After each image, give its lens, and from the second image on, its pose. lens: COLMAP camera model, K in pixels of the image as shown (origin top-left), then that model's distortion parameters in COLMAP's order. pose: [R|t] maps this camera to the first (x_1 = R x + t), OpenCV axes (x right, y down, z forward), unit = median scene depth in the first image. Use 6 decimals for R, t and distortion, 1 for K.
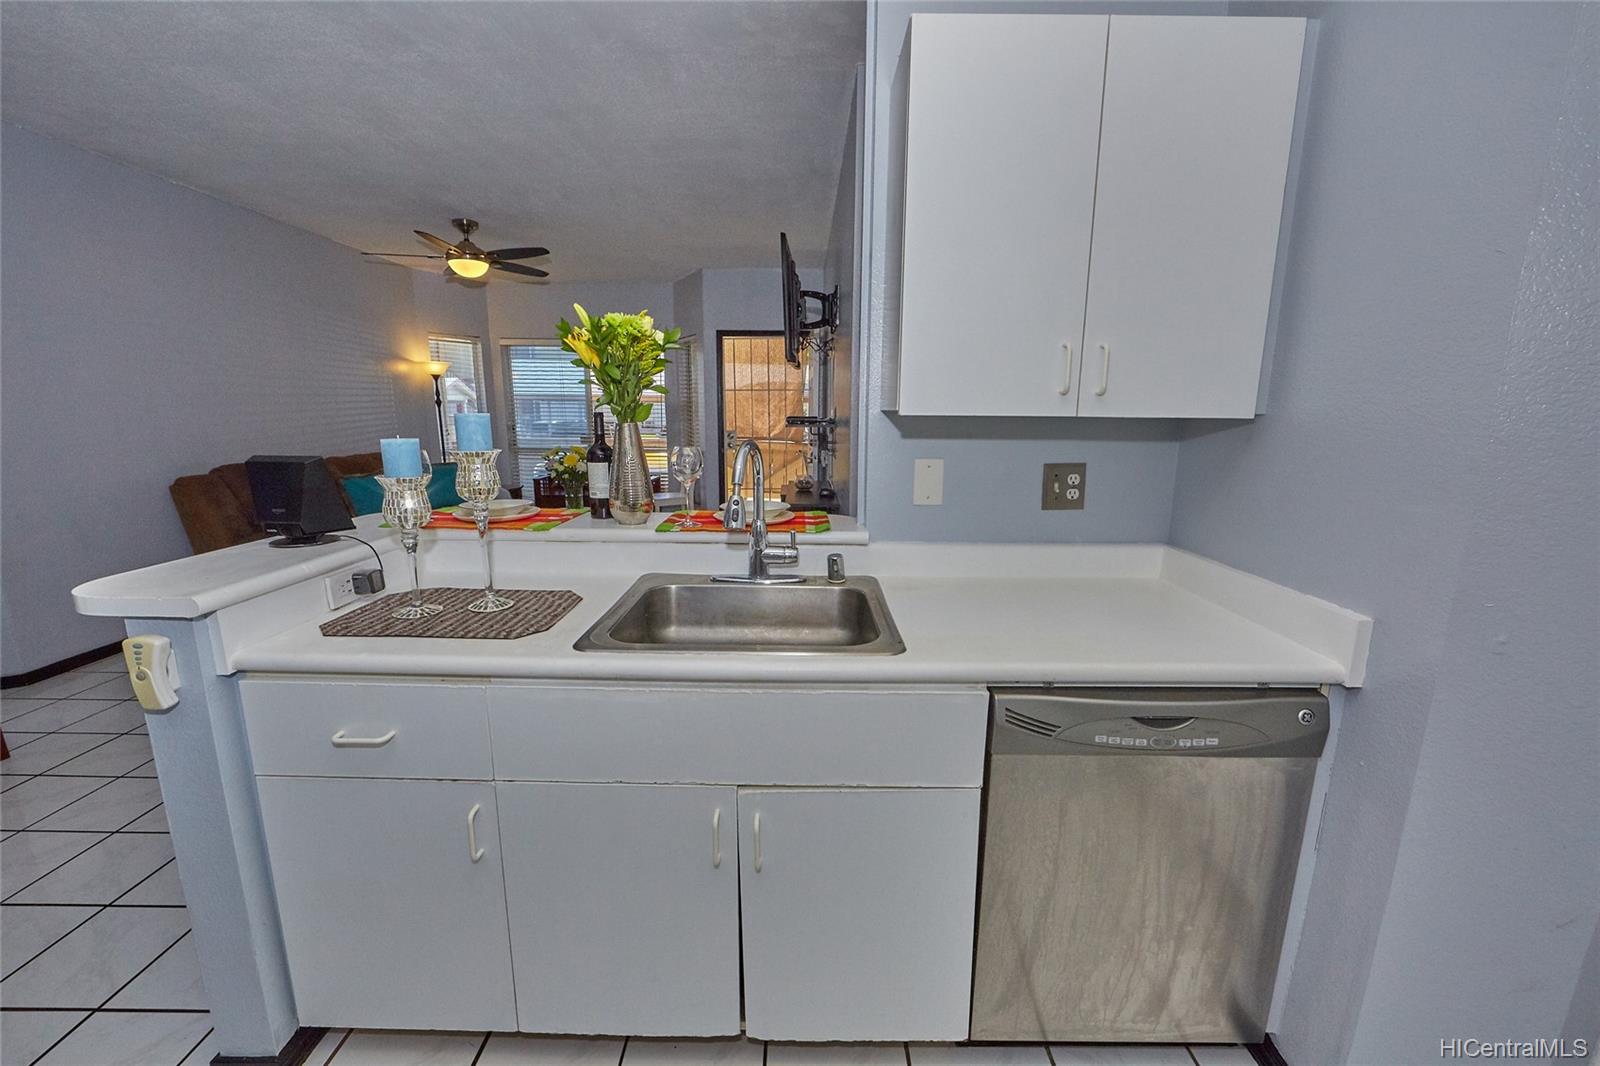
lens RADIAL K [[629.6, 0, 801.9], [0, 629.6, 537.2], [0, 0, 1]] dist [-0.011990, 0.000537]
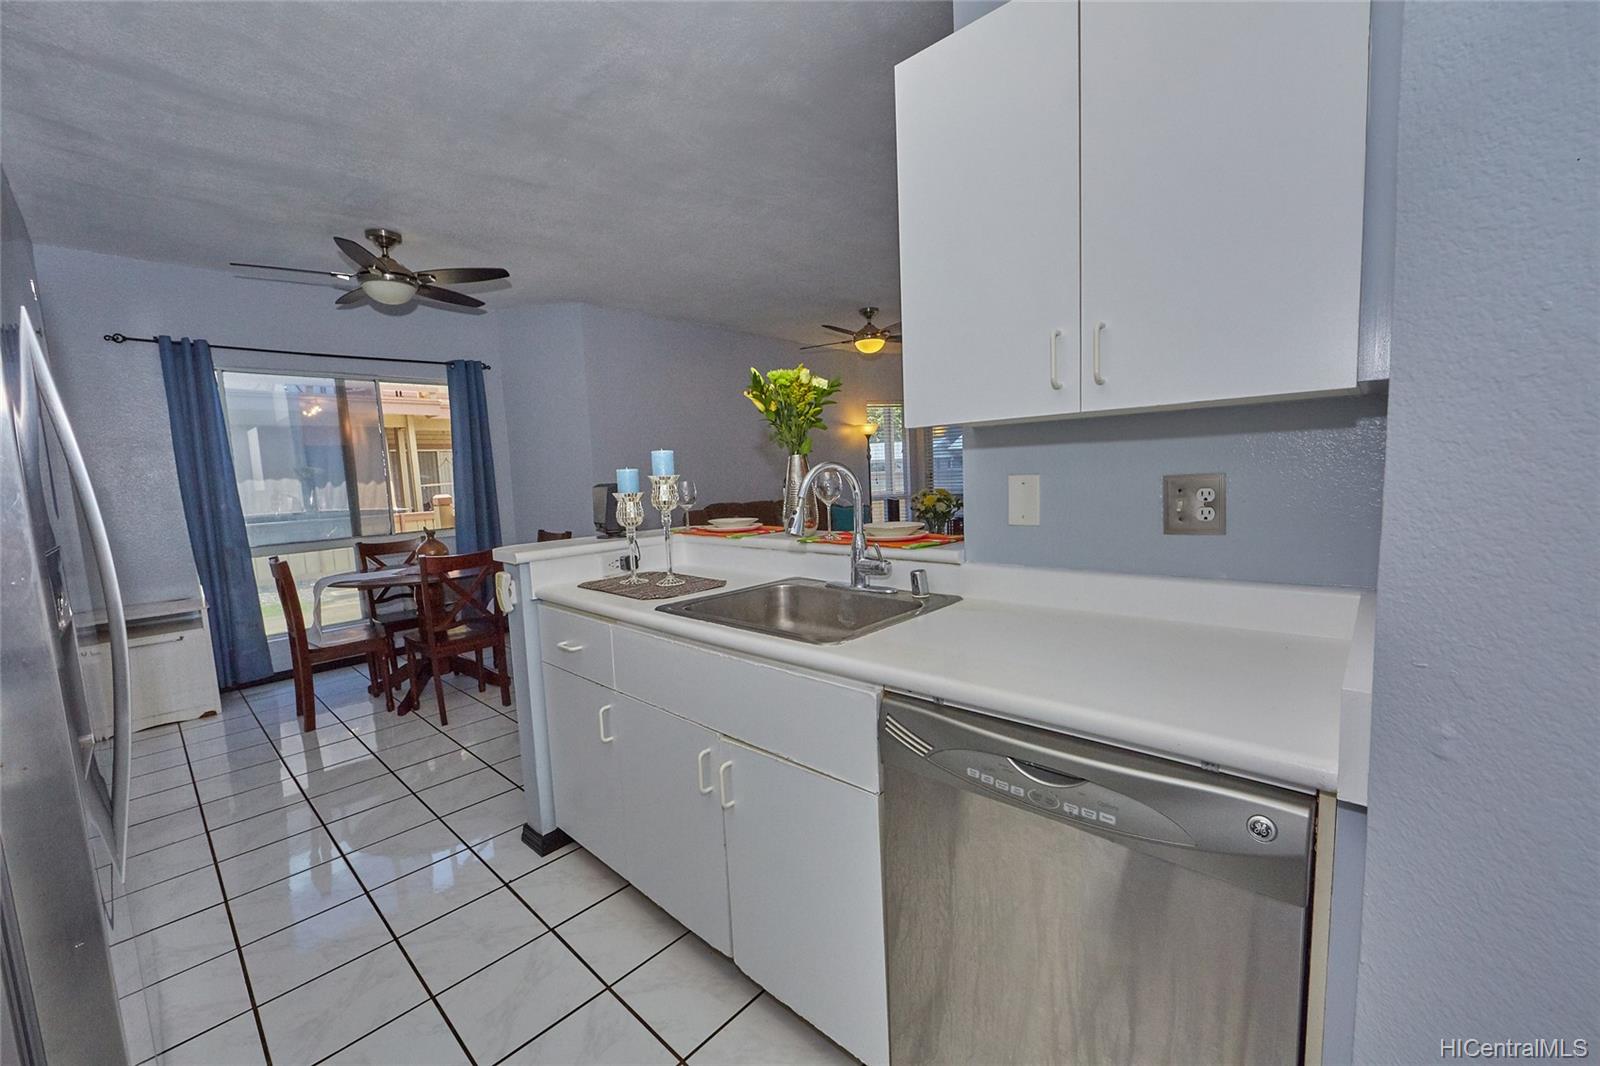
lens RADIAL K [[629.6, 0, 801.9], [0, 629.6, 537.2], [0, 0, 1]] dist [-0.011990, 0.000537]
pose [[0.737310, 0.032443, -0.674776, 0.655368], [-0.088002, 0.994948, -0.048321, 0.043889], [0.669799, 0.095009, 0.736439, 0.123493]]
